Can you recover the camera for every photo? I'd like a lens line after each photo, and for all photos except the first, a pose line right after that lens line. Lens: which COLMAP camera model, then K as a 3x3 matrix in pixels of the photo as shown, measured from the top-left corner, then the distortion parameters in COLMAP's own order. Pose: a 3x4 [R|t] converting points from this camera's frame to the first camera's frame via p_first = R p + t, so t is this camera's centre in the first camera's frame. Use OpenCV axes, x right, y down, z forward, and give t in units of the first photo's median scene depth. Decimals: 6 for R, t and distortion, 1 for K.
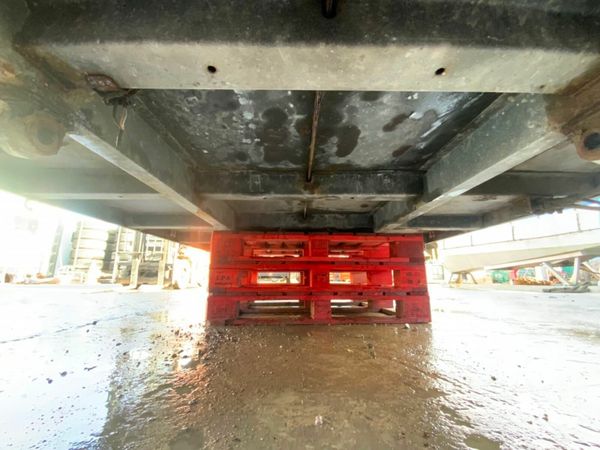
lens RADIAL K [[248.2, 0, 300.0], [0, 248.2, 225.0], [0, 0, 1]] dist [-0.002259, -0.000208]
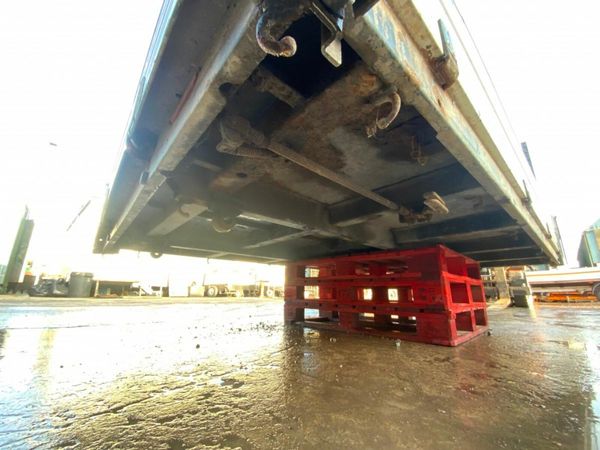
lens RADIAL K [[248.2, 0, 300.0], [0, 248.2, 225.0], [0, 0, 1]] dist [-0.002259, -0.000208]
pose [[0.674716, -0.185277, -0.714444, 0.731639], [0.136460, 0.982607, -0.125948, 0.009565], [0.725353, -0.012514, 0.688264, 0.015933]]
